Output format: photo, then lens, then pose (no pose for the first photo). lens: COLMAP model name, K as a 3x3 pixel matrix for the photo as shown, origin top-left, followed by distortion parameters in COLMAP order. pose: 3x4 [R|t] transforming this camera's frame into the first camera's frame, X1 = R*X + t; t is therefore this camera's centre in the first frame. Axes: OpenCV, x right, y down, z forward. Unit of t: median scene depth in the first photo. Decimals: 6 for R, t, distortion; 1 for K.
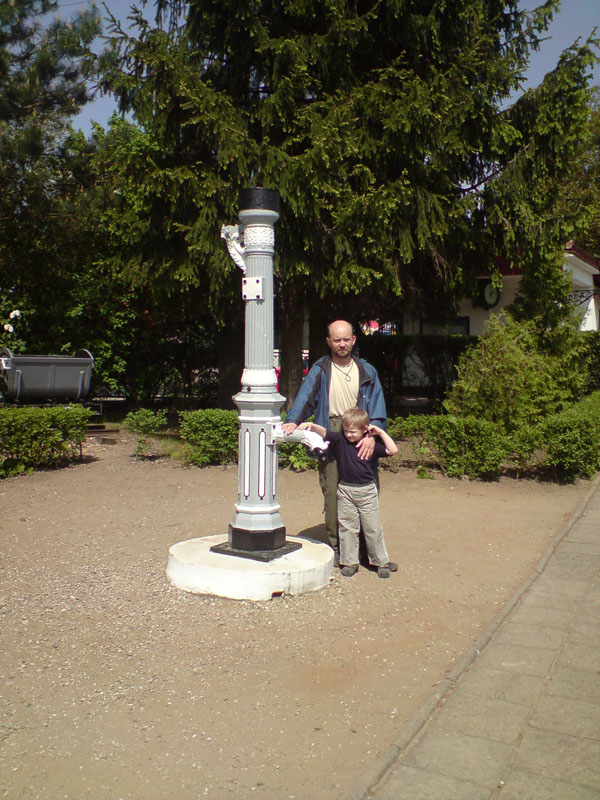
lens RADIAL K [[777.0, 0, 300.0], [0, 777.0, 400.0], [0, 0, 1]] dist [-0.068852, 0.029807]
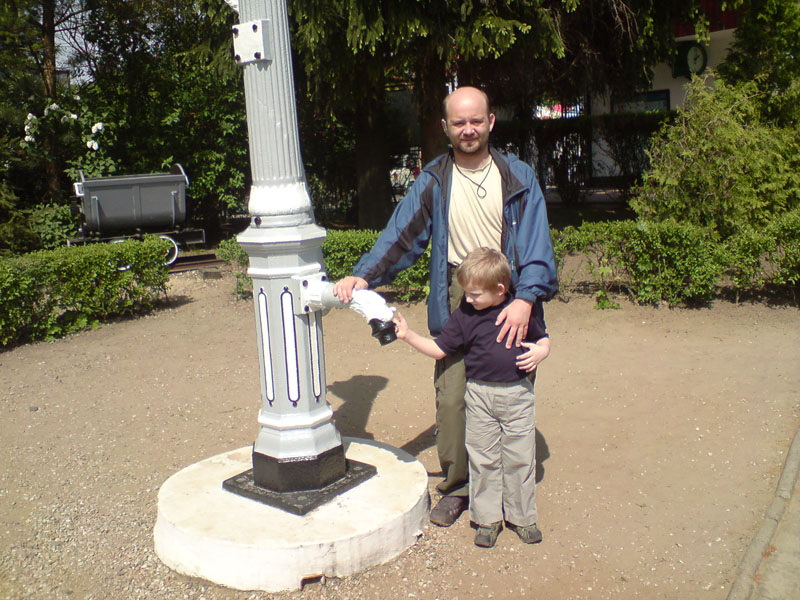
lens RADIAL K [[777.0, 0, 385.6], [0, 777.0, 299.1], [0, 0, 1]] dist [-0.068852, 0.029807]
pose [[0.987687, -0.047855, -0.148945, 0.062441], [0.066616, 0.990089, 0.123636, -0.011925], [0.141553, -0.132036, 0.981086, 0.246453]]
